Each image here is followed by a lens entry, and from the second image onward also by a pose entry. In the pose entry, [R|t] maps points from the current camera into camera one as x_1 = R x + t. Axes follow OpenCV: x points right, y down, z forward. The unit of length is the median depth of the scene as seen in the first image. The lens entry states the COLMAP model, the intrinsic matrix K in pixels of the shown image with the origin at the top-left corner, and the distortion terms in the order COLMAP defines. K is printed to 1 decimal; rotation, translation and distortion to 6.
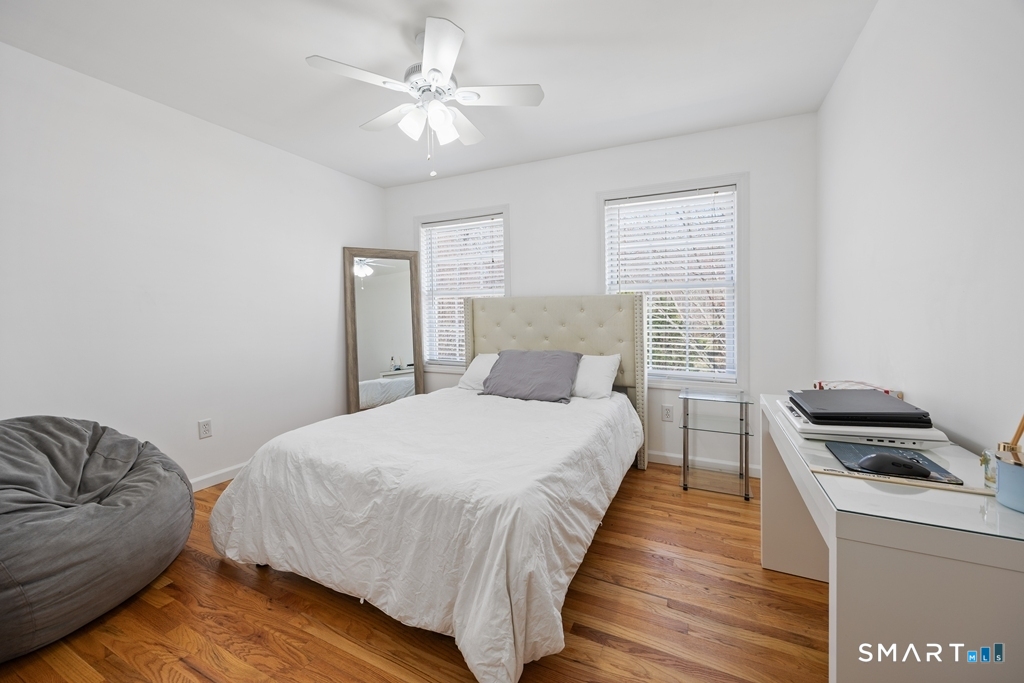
lens RADIAL K [[404.1, 0, 511.9], [0, 404.1, 321.1], [0, 0, 1]] dist [0.000104, 0.000322]
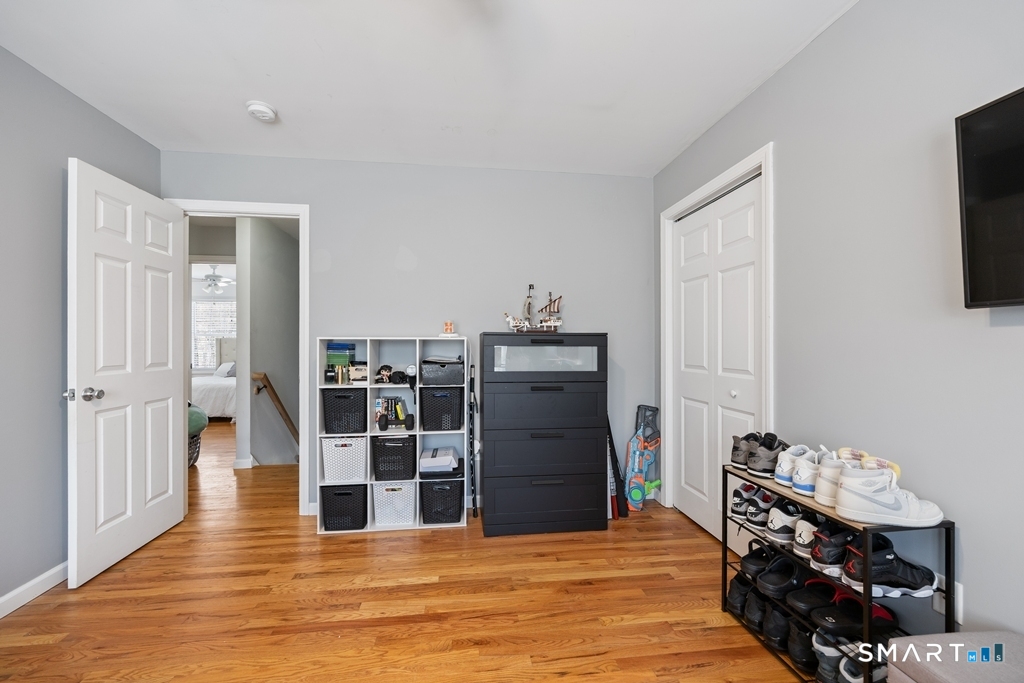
lens RADIAL K [[412.7, 0, 516.8], [0, 412.7, 351.0], [0, 0, 1]] dist [-0.000423, 0.000067]
pose [[0.834438, 0.000498, 0.551101, 0.016895], [0.002279, 0.999988, -0.004354, 0.027812], [-0.551097, 0.004889, 0.834427, -1.939481]]
